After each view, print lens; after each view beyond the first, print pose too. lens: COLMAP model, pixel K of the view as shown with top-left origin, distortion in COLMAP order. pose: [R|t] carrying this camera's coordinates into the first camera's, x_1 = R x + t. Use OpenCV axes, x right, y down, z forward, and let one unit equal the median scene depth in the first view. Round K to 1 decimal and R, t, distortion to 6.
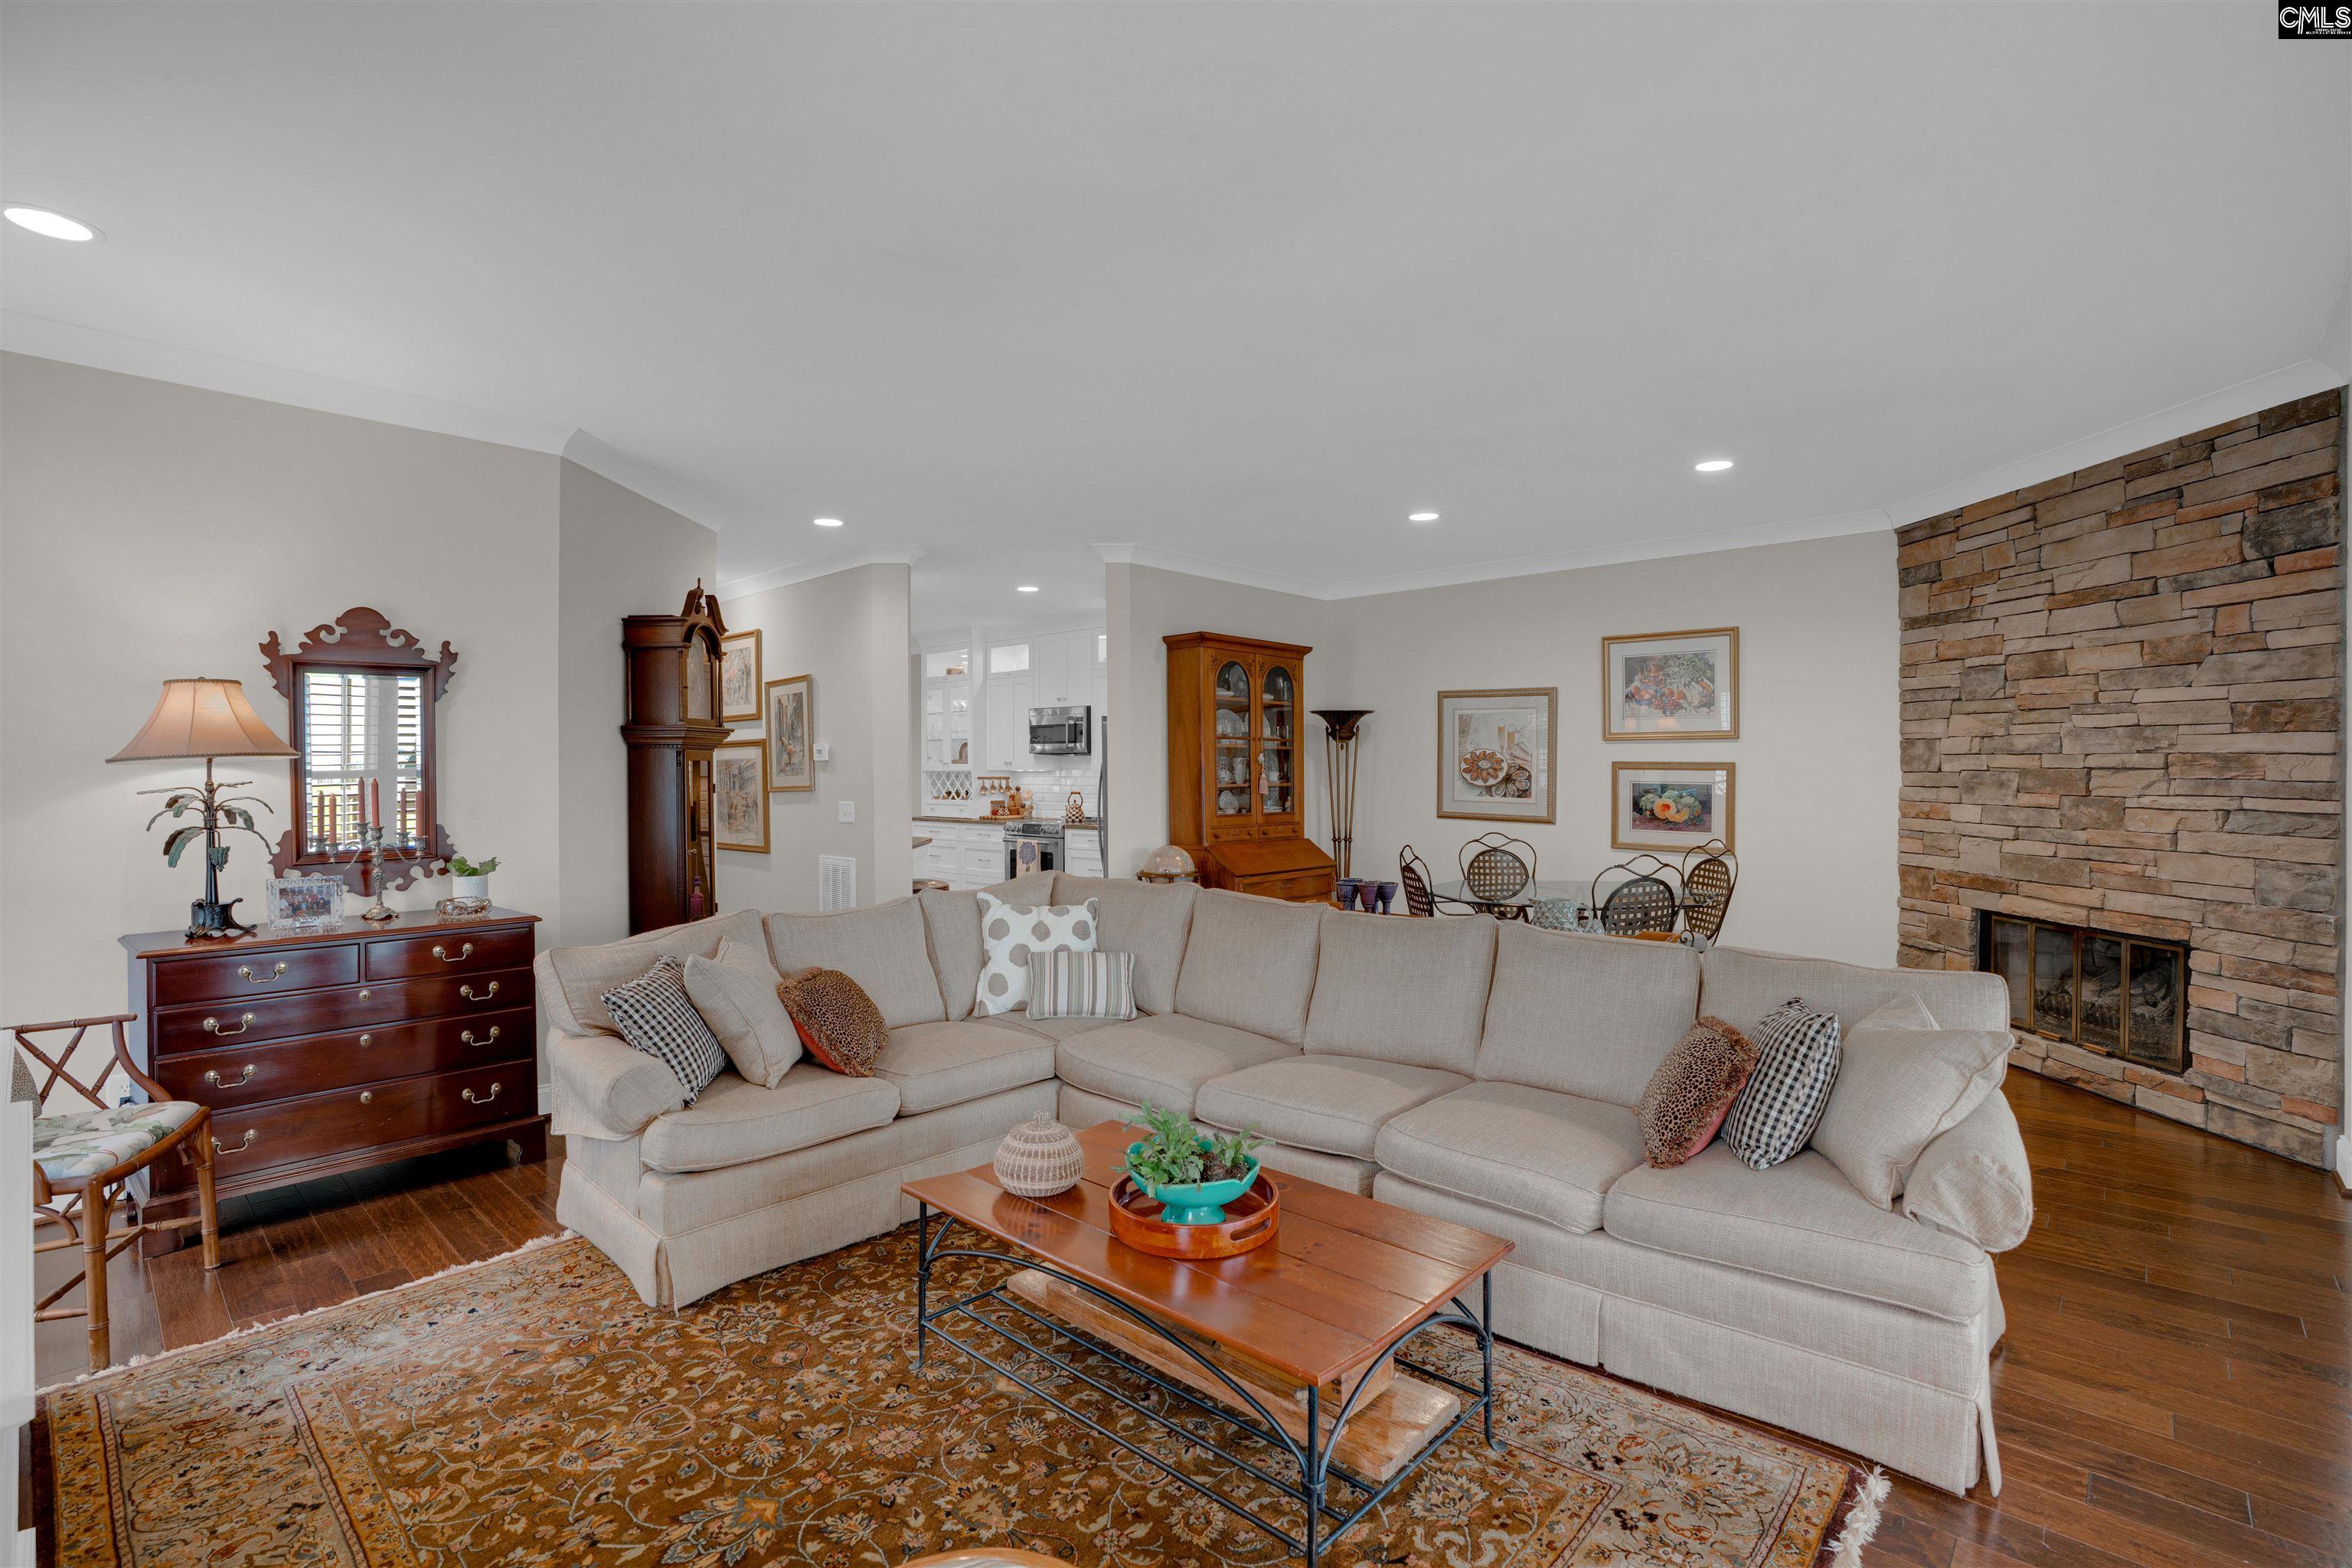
lens RADIAL K [[1091.0, 0, 1176.0], [0, 1091.0, 784.0], [0, 0, 1]] dist [-0.041901, 0.000090]
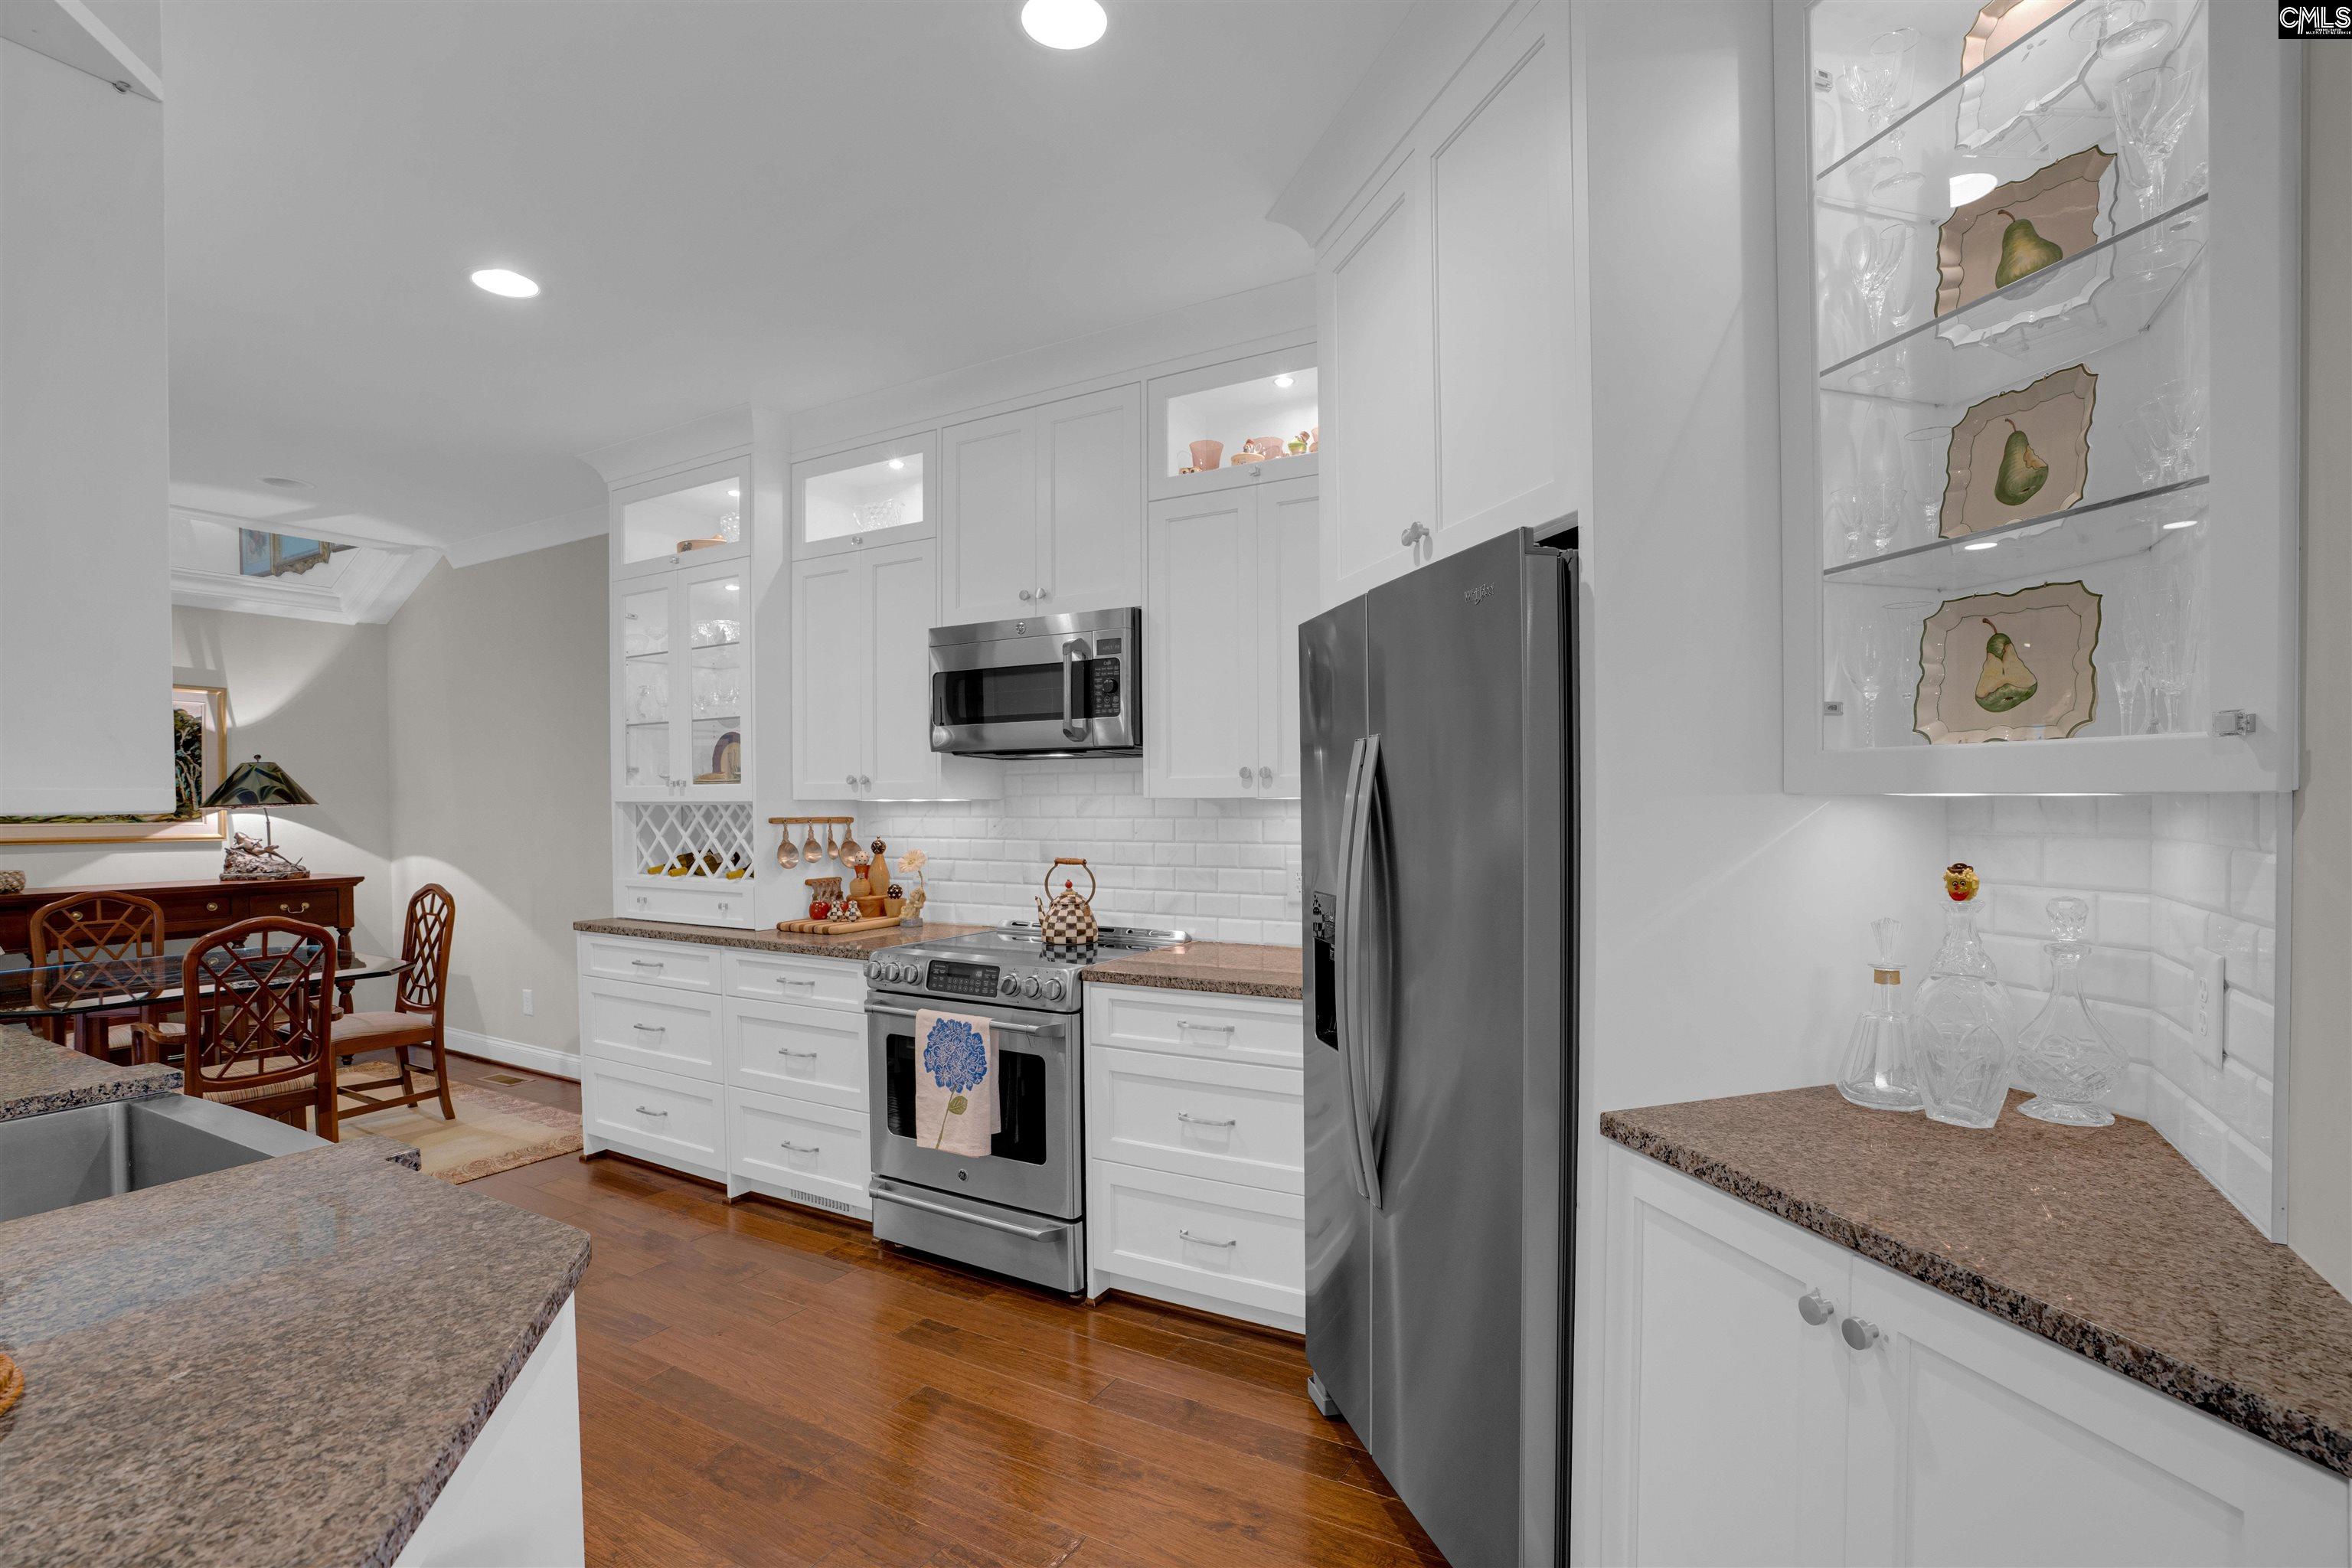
lens RADIAL K [[1079.4, 0, 1173.2], [0, 1079.4, 806.7], [0, 0, 1]] dist [-0.022063, 0.000018]
pose [[0.974079, -0.006747, 0.226106, -0.130091], [0.008126, 0.999954, -0.005169, -0.007303], [-0.226061, 0.006872, 0.974089, 0.605664]]
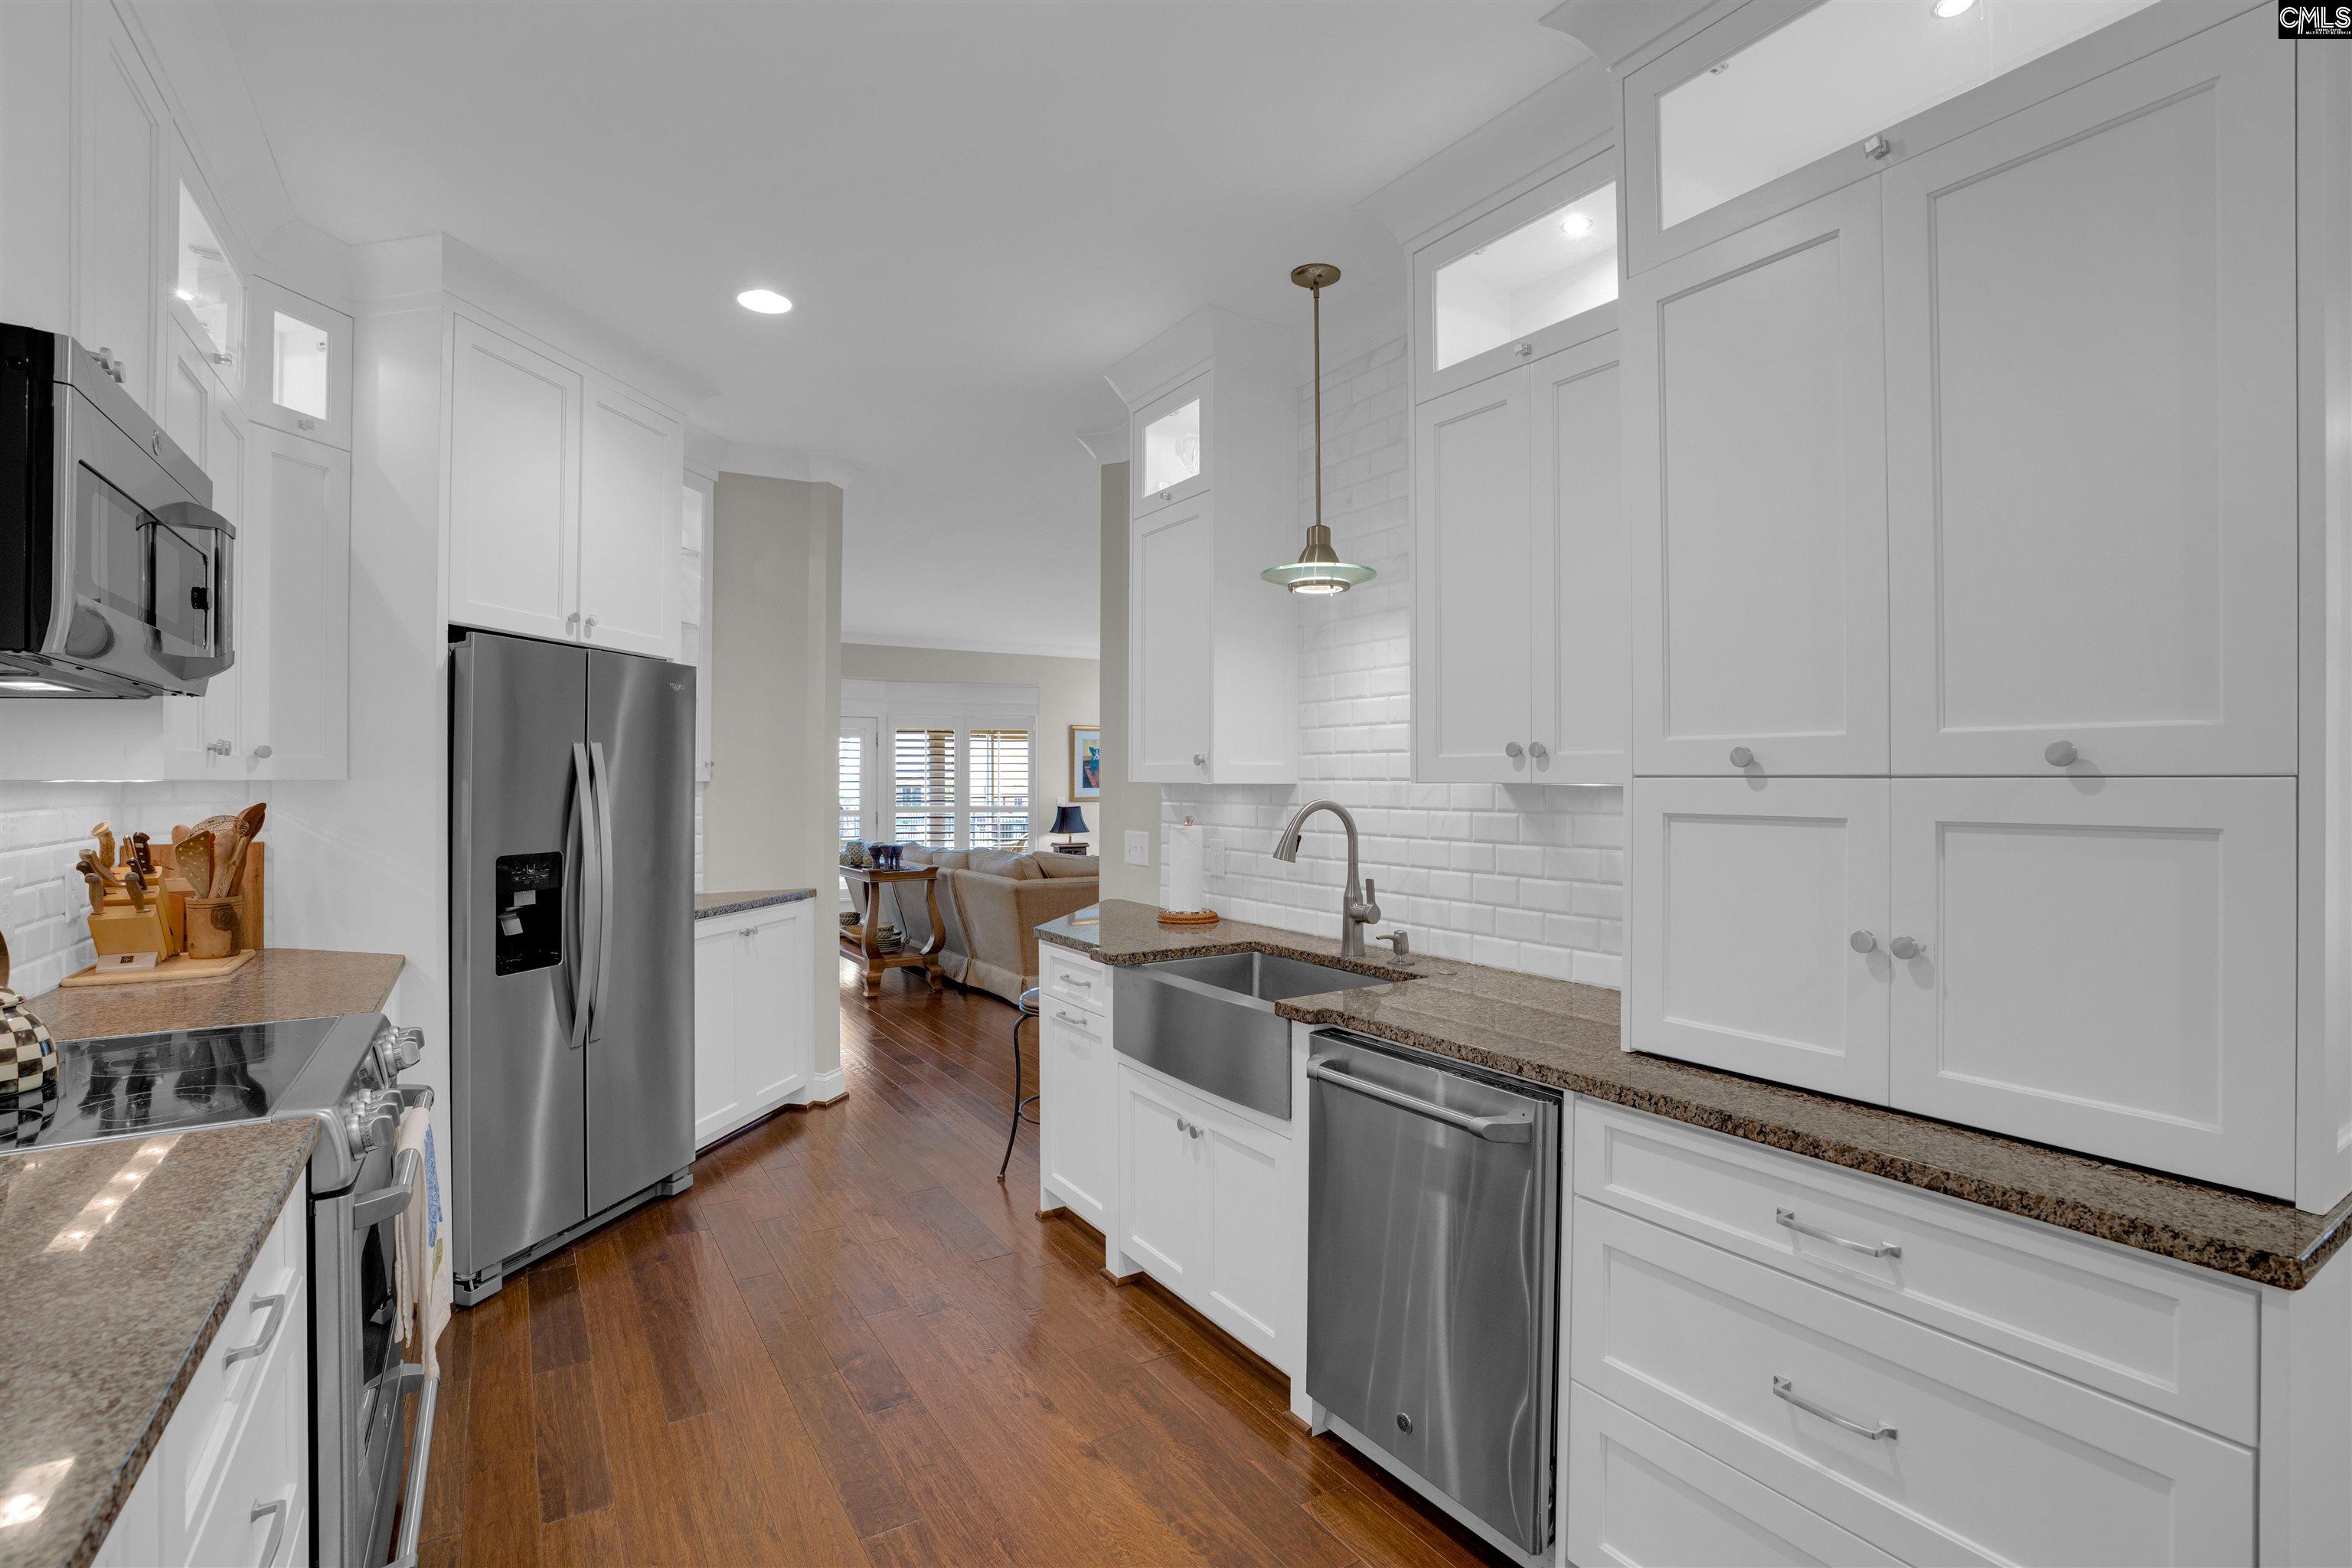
lens RADIAL K [[1097.5, 0, 1183.0], [0, 1097.5, 764.0], [0, 0, 1]] dist [-0.030817, 0.000839]
pose [[-0.968345, 0.000841, 0.249614, -0.280098], [0.000797, 1.000000, -0.000278, -0.013708], [-0.249614, -0.000071, -0.968345, 1.016606]]
